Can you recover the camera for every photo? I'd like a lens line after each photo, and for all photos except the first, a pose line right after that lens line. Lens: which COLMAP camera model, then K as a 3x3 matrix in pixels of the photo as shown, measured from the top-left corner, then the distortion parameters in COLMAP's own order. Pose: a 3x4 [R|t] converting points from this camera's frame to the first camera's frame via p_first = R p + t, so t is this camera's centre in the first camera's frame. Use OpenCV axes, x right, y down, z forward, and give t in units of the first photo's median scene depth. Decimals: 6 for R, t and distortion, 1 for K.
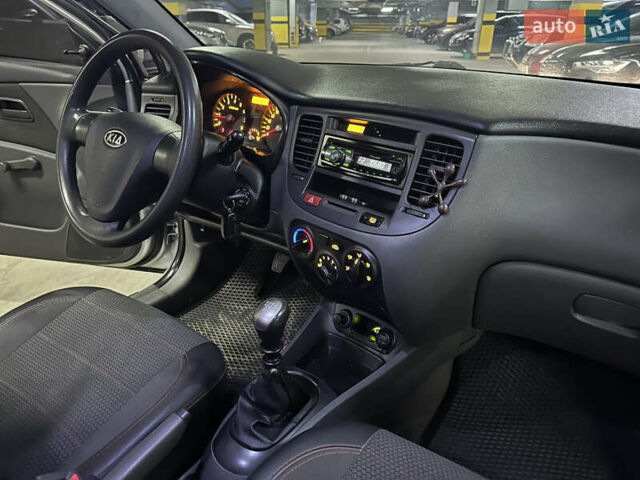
lens RADIAL K [[457.3, 0, 321.9], [0, 457.3, 240.5], [0, 0, 1]] dist [0.089205, -0.133063]
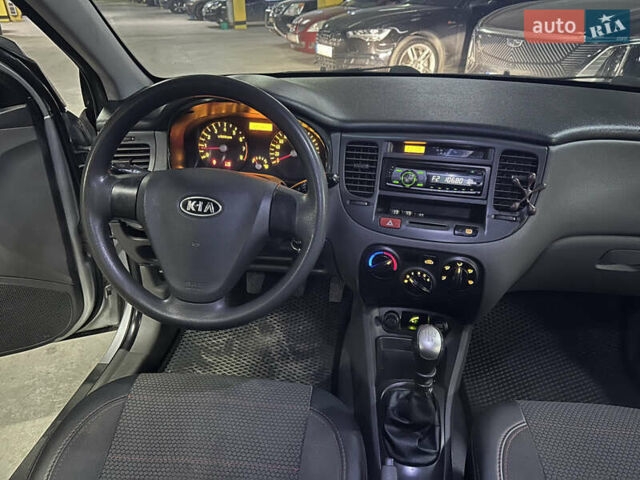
lens RADIAL K [[452.3, 0, 323.2], [0, 452.3, 241.4], [0, 0, 1]] dist [0.112988, -0.170217]
pose [[0.874482, -0.237423, 0.422979, -0.514537], [0.209772, 0.971366, 0.111549, -0.166603], [-0.437352, -0.008818, 0.899247, 0.115599]]
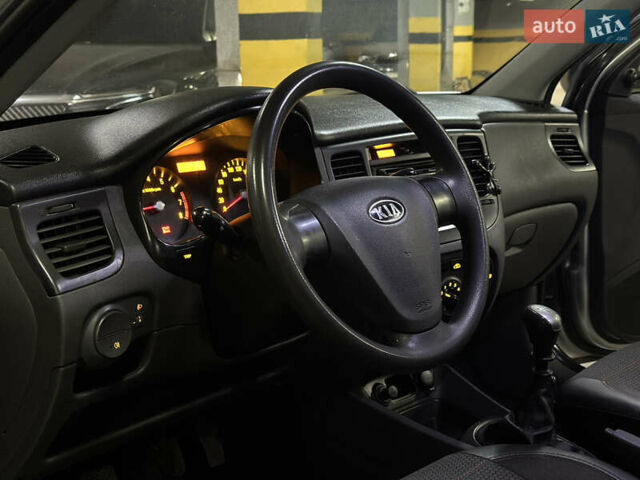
lens RADIAL K [[901.7, 0, 324.0], [0, 901.7, 242.4], [0, 0, 1]] dist [0.127485, 0.043845]
pose [[0.113991, -0.218752, 0.969099, -1.451067], [0.440416, 0.885498, 0.148077, -0.343373], [-0.890528, 0.409928, 0.197281, 0.696517]]
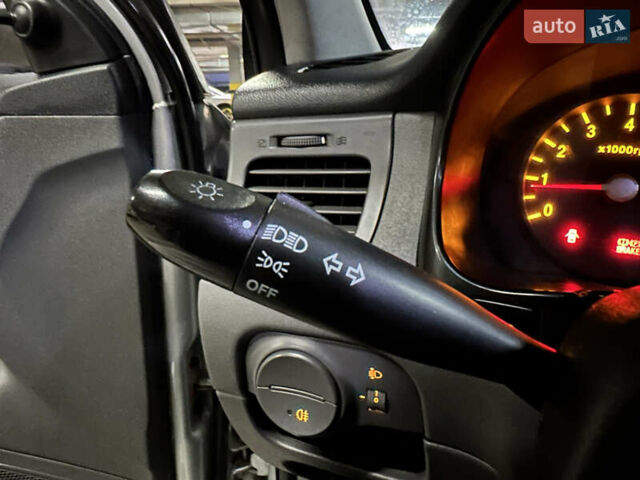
lens RADIAL K [[471.3, 0, 331.2], [0, 471.3, 209.4], [0, 0, 1]] dist [-0.007235, -0.000515]
pose [[0.995144, -0.060661, 0.077520, -0.426080], [0.074760, 0.978082, -0.194337, -0.247530], [-0.064032, 0.199189, 0.977867, 0.871223]]
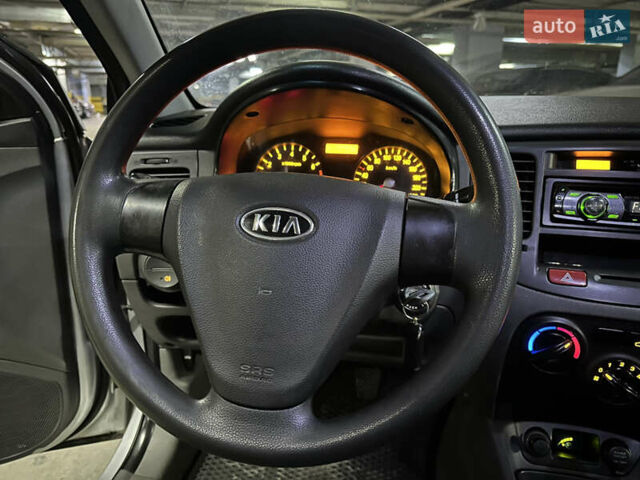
lens RADIAL K [[457.3, 0, 321.9], [0, 457.3, 240.5], [0, 0, 1]] dist [0.089205, -0.133063]
pose [[0.900638, -0.136219, 0.412668, -0.498690], [0.194155, 0.975688, -0.101672, -0.118890], [-0.388786, 0.171691, 0.905189, 0.462759]]
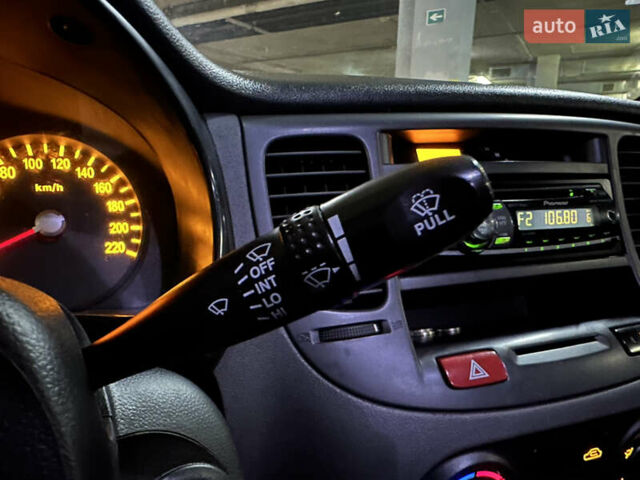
lens RADIAL K [[455.3, 0, 300.0], [0, 455.3, 273.9], [0, 0, 1]] dist [-0.002435, -0.001309]
pose [[0.452203, -0.241500, 0.858598, -0.285444], [0.376399, 0.924396, 0.061767, -0.185115], [-0.808602, 0.295244, 0.508915, 0.781695]]
